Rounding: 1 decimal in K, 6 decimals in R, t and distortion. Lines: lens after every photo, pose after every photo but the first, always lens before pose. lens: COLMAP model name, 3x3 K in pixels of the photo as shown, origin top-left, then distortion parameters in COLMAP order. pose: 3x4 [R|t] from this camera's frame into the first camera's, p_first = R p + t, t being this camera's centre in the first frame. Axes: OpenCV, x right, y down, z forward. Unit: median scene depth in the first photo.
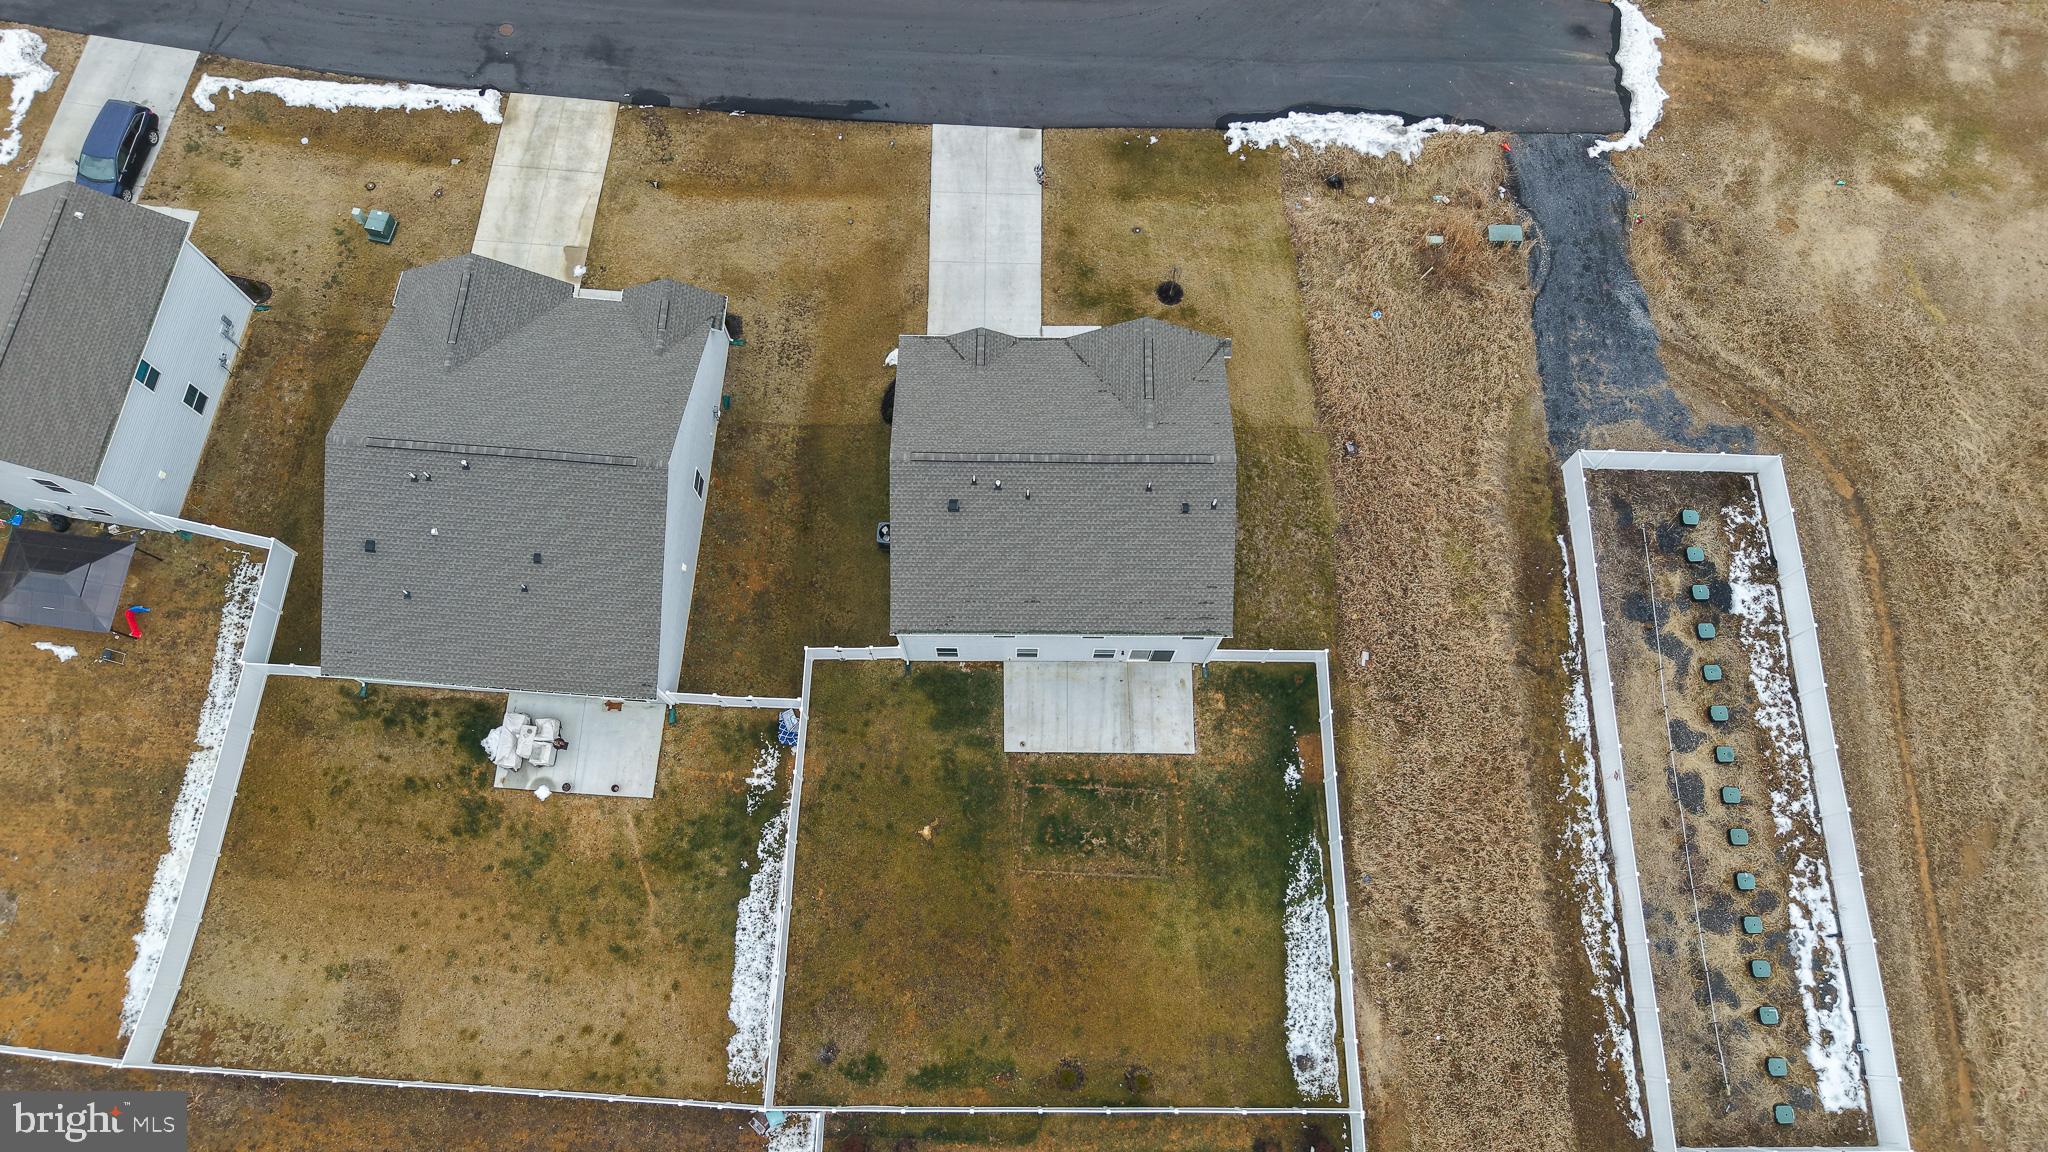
lens RADIAL K [[1356.7, 0, 1024.0], [0, 1356.7, 576.0], [0, 0, 1]] dist [0.060015, -0.074437]
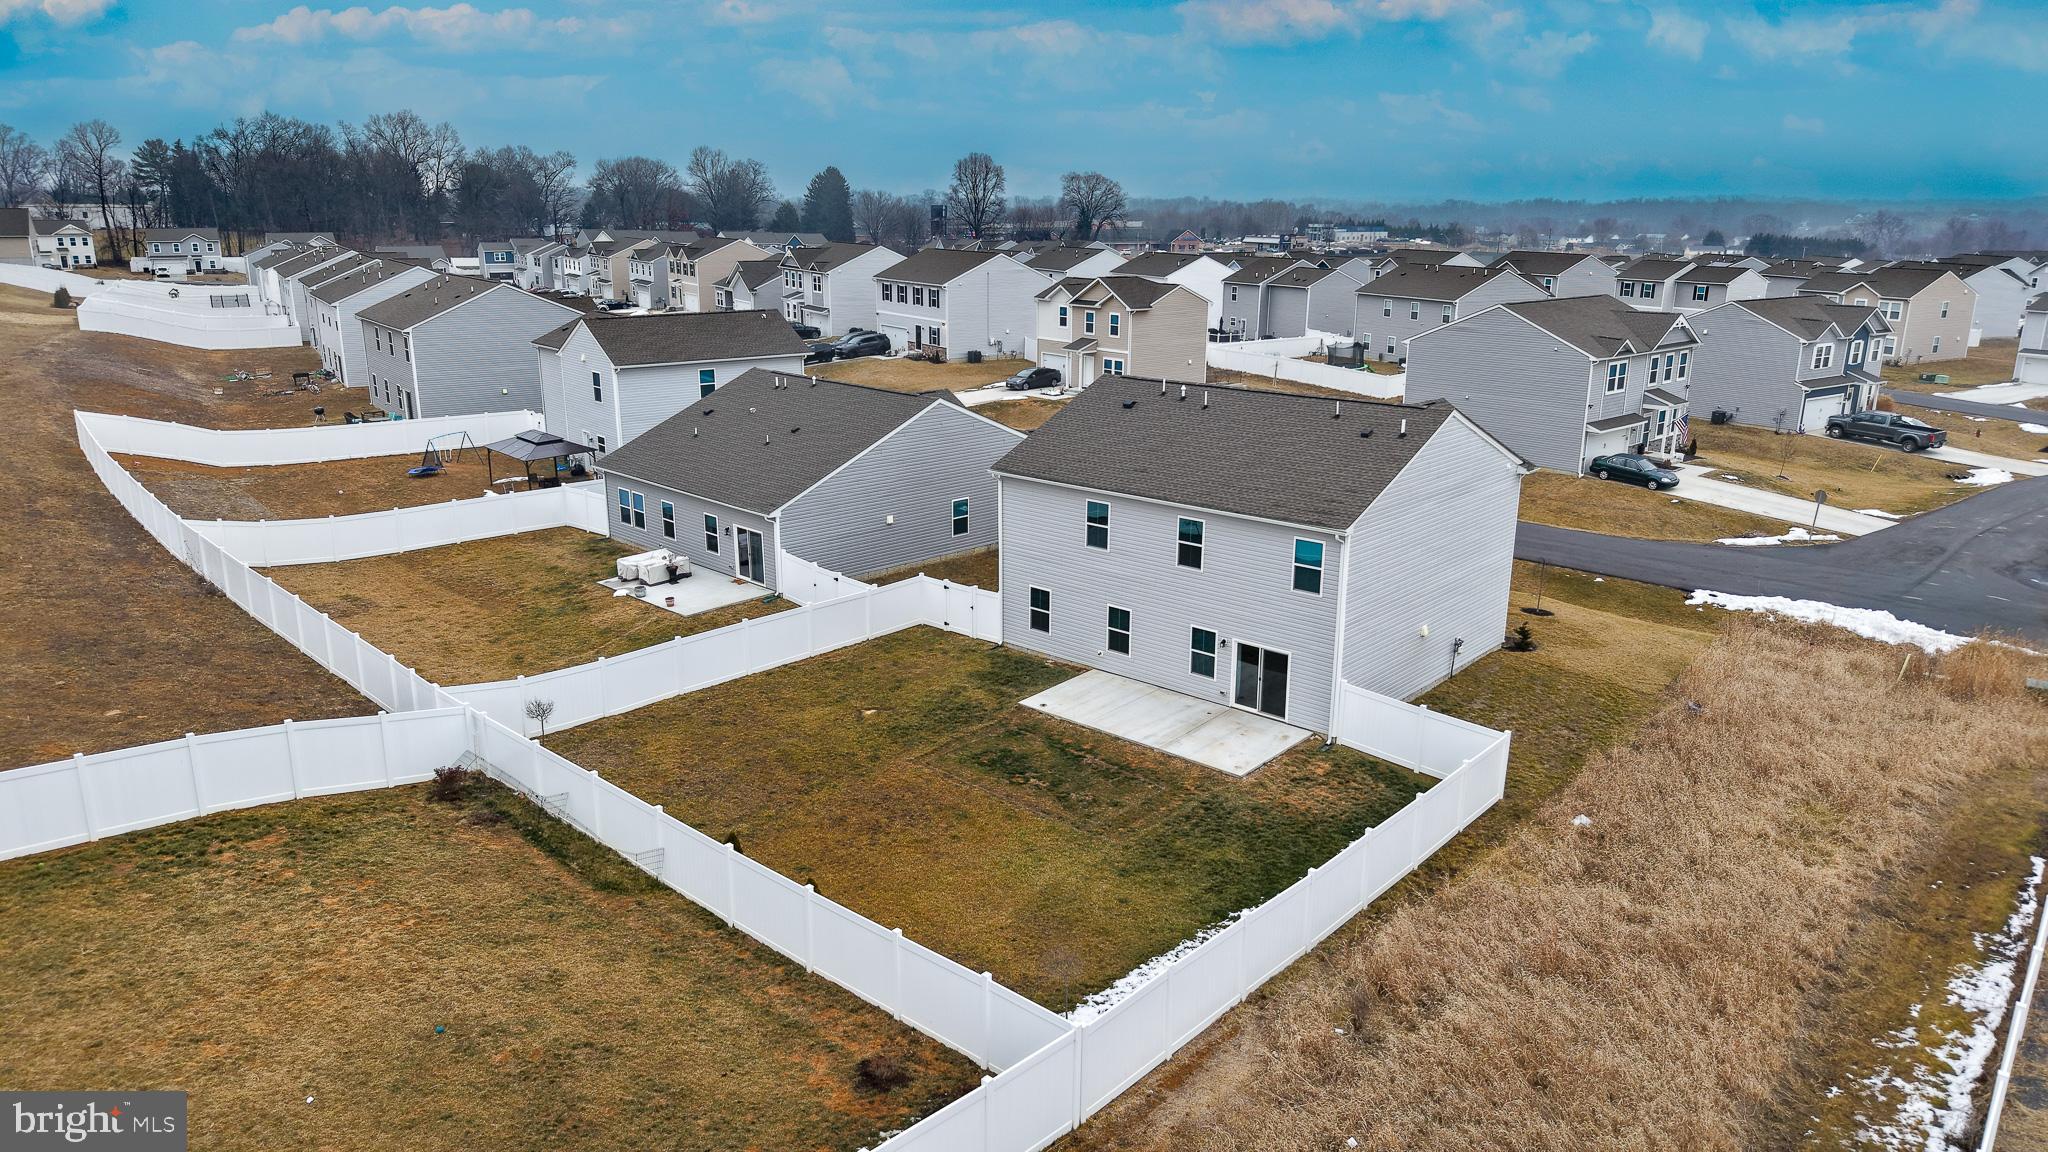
lens RADIAL K [[1356.7, 0, 1024.0], [0, 1356.7, 576.0], [0, 0, 1]] dist [0.060015, -0.074437]
pose [[0.754931, 0.161391, -0.635636, 0.442936], [-0.626794, 0.462659, -0.626958, 0.555547], [0.192898, 0.871722, 0.450434, 0.609099]]
